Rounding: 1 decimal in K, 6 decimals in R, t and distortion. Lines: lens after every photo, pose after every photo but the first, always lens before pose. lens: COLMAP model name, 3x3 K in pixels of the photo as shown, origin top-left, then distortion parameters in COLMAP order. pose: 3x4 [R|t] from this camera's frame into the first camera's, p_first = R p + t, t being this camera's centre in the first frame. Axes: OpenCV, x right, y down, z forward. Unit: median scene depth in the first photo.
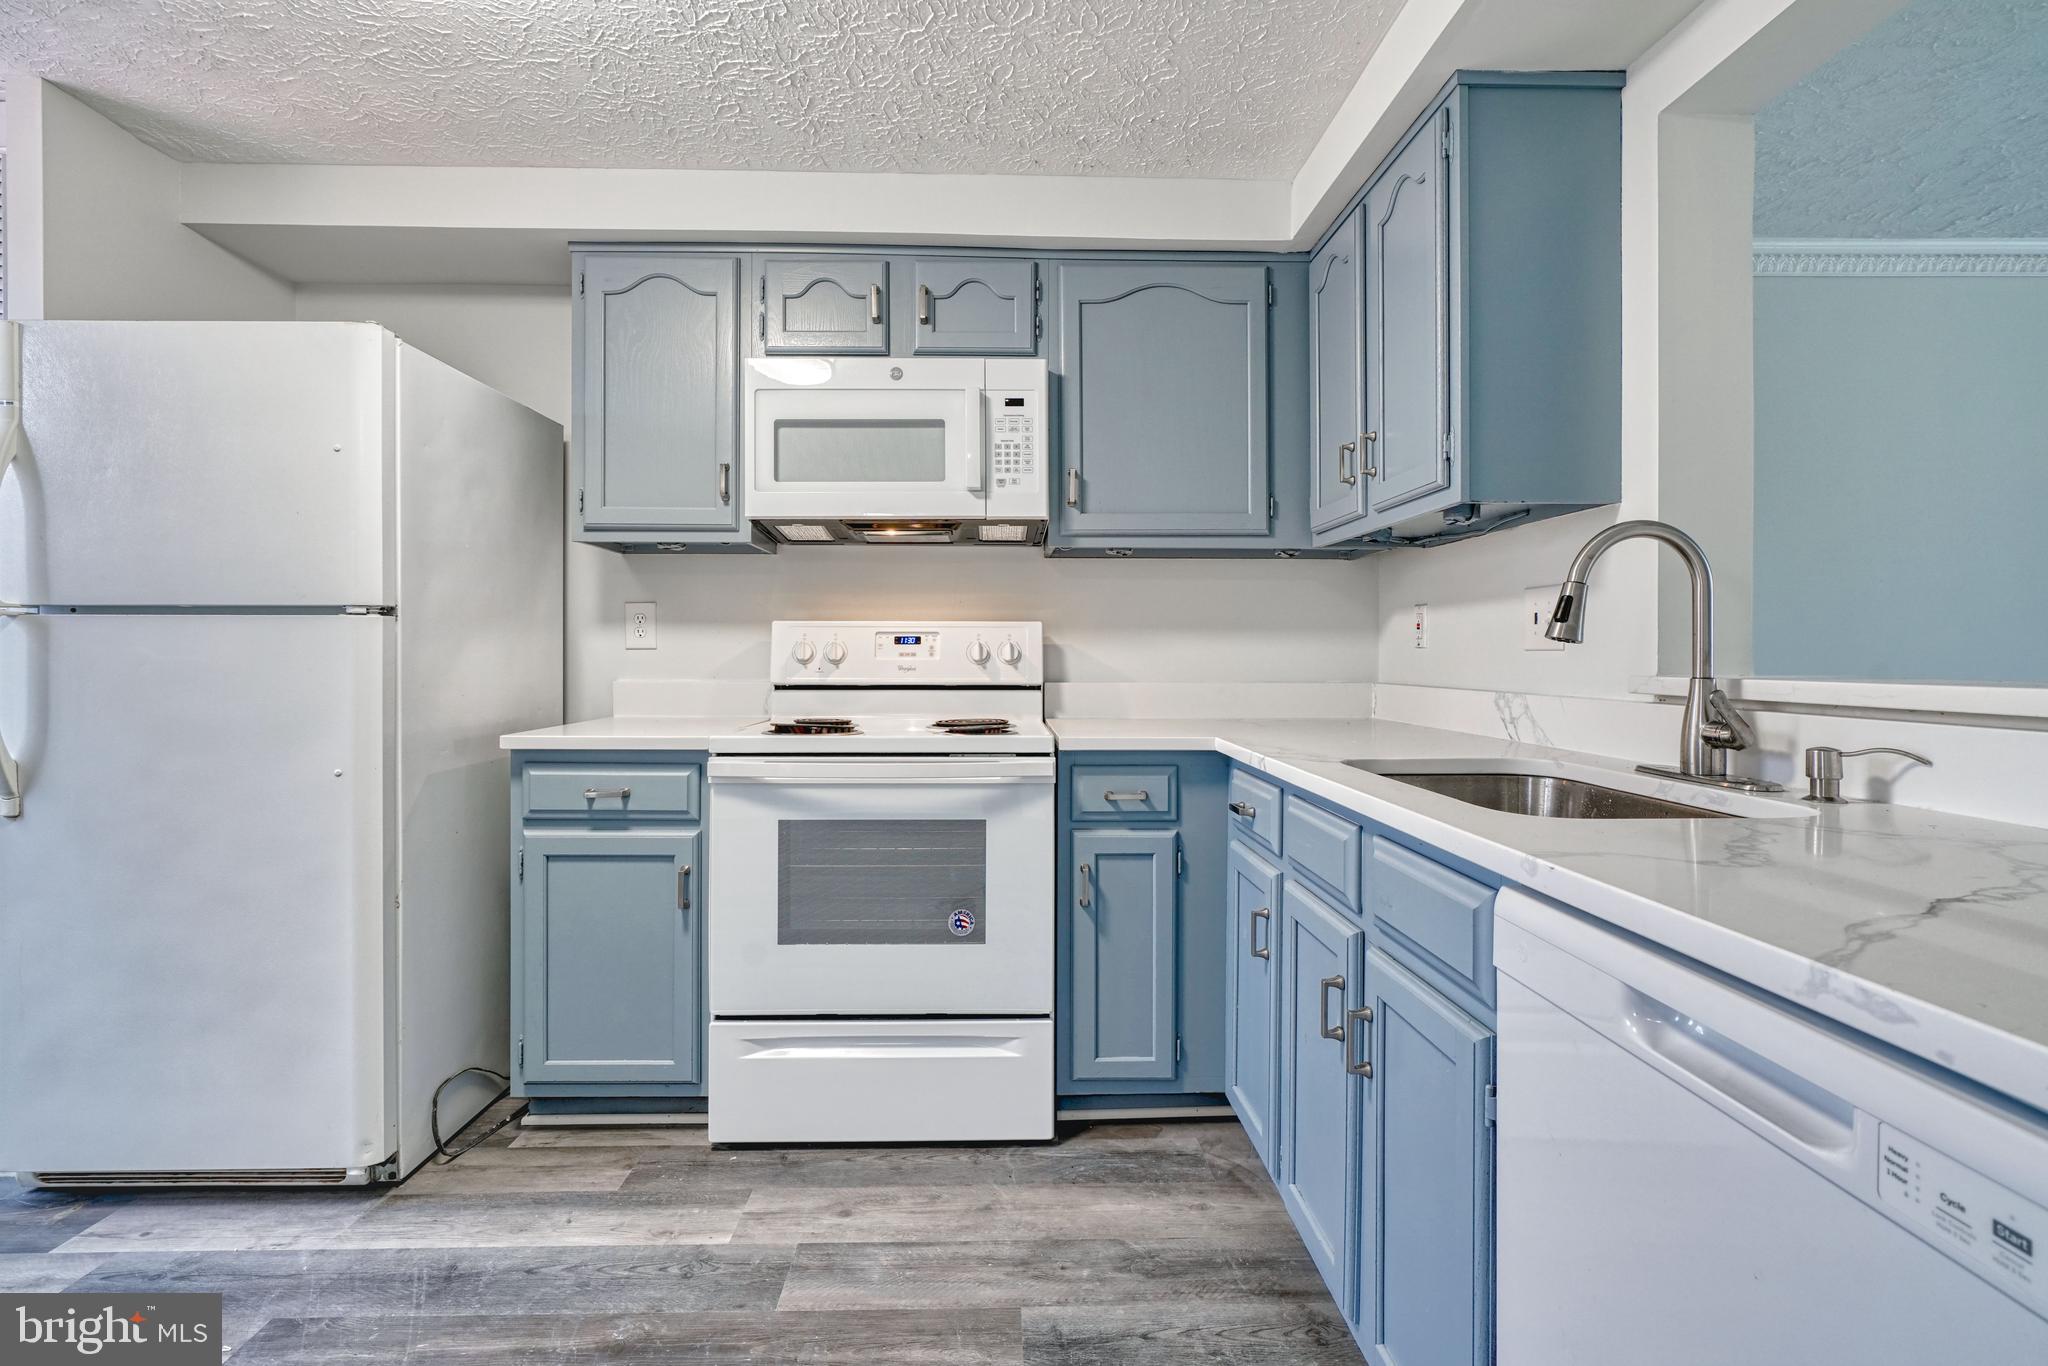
lens RADIAL K [[922.1, 0, 1037.4], [0, 922.1, 658.3], [0, 0, 1]] dist [-0.011684, 0.004466]
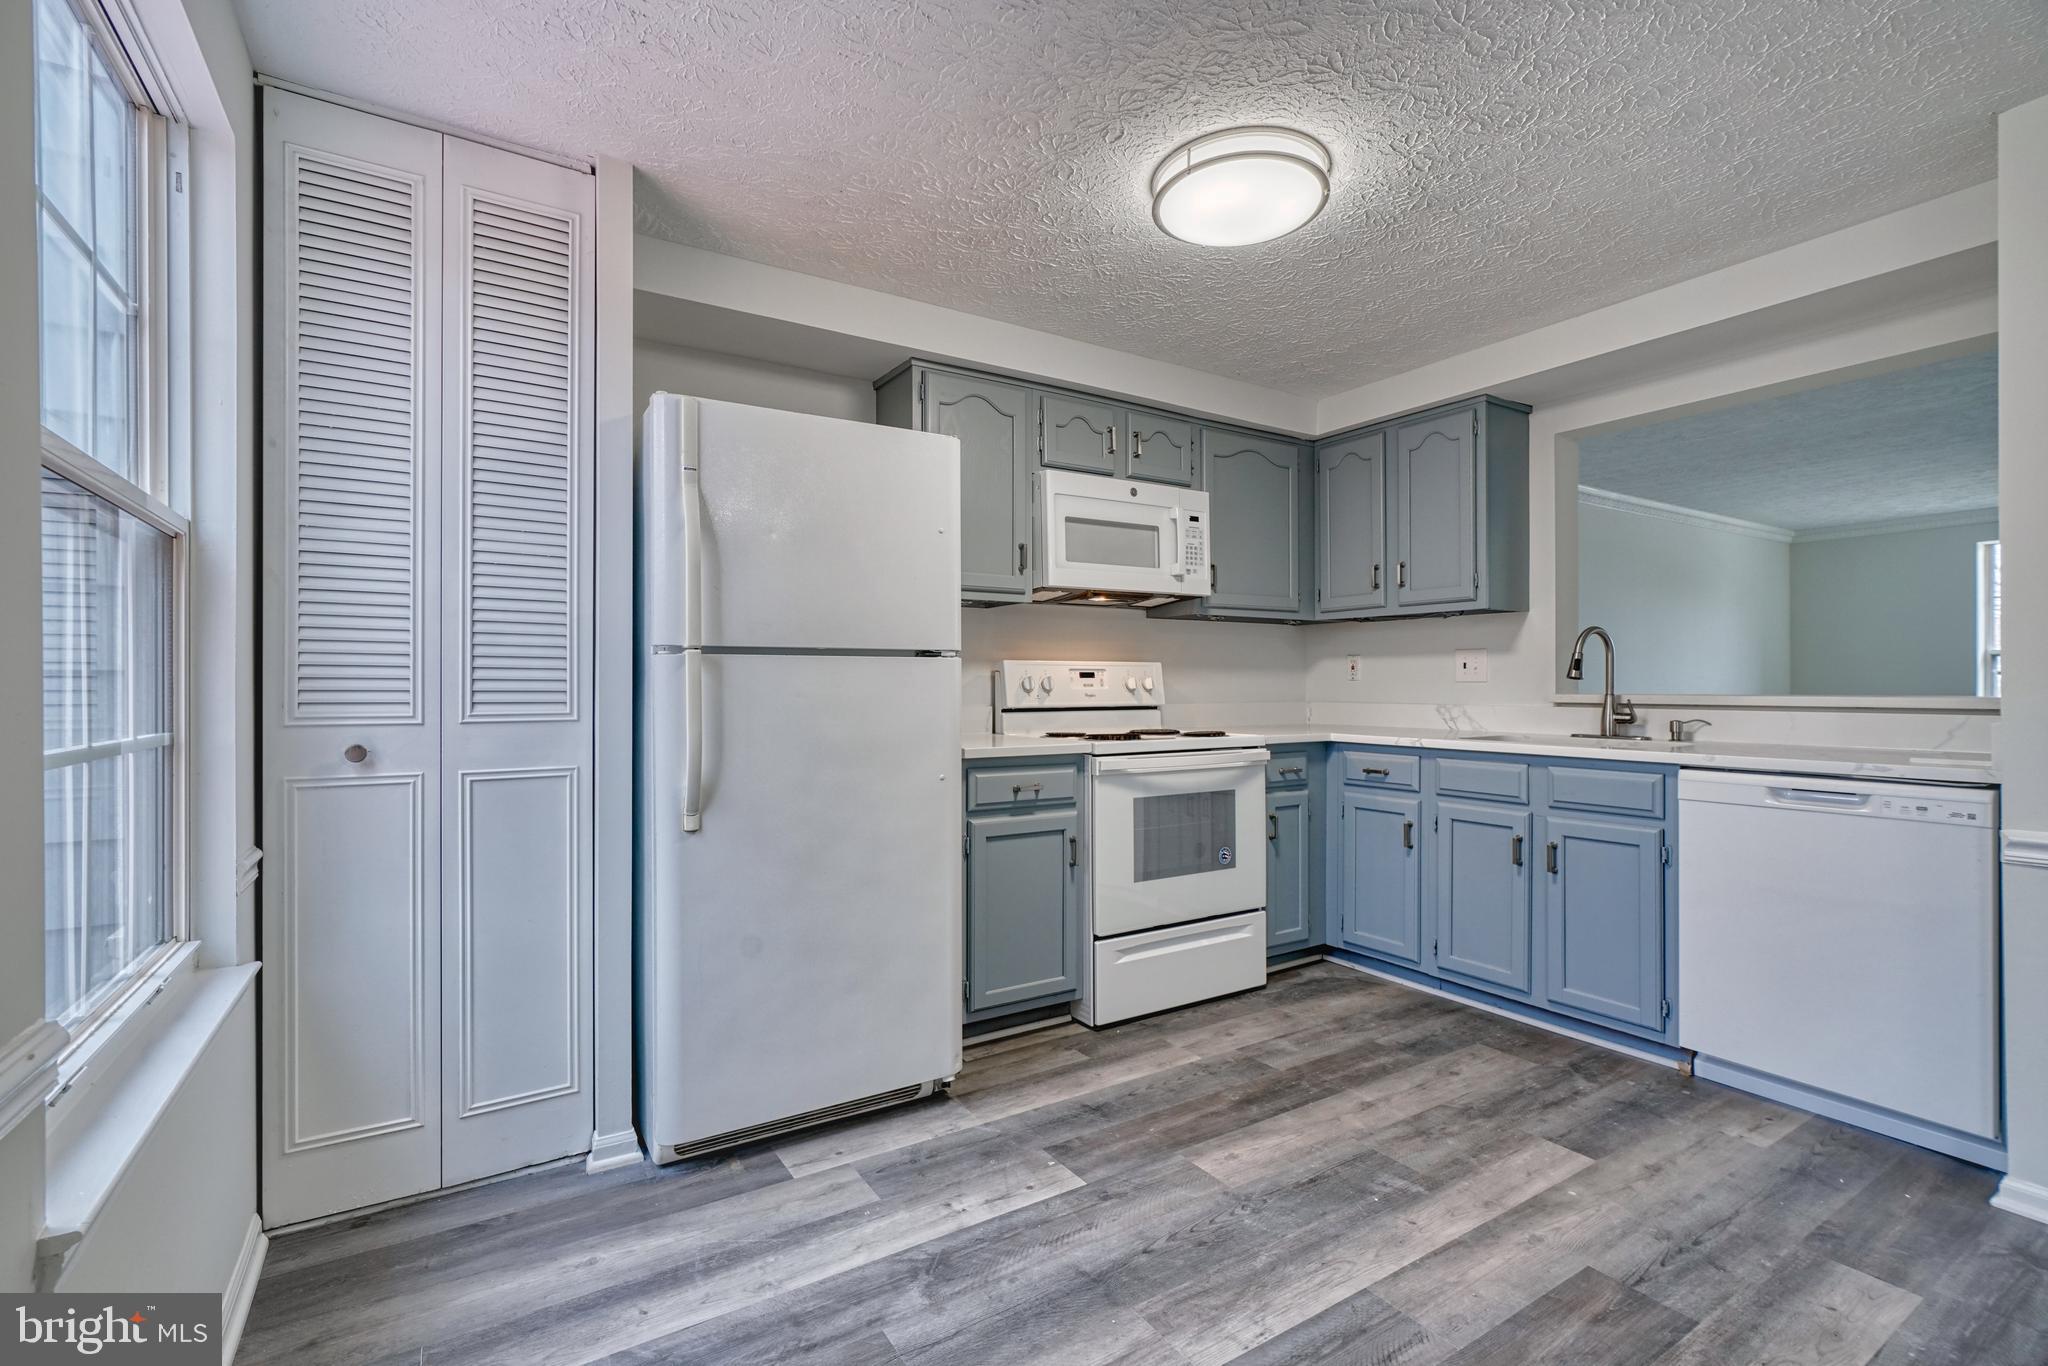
lens RADIAL K [[922.1, 0, 984.7], [0, 922.1, 683.0], [0, 0, 1]] dist [-0.011684, 0.004466]
pose [[0.866793, -0.002827, 0.498661, -1.231310], [0.003410, 0.999994, -0.000259, -0.009346], [-0.498657, 0.001924, 0.866797, -0.161199]]
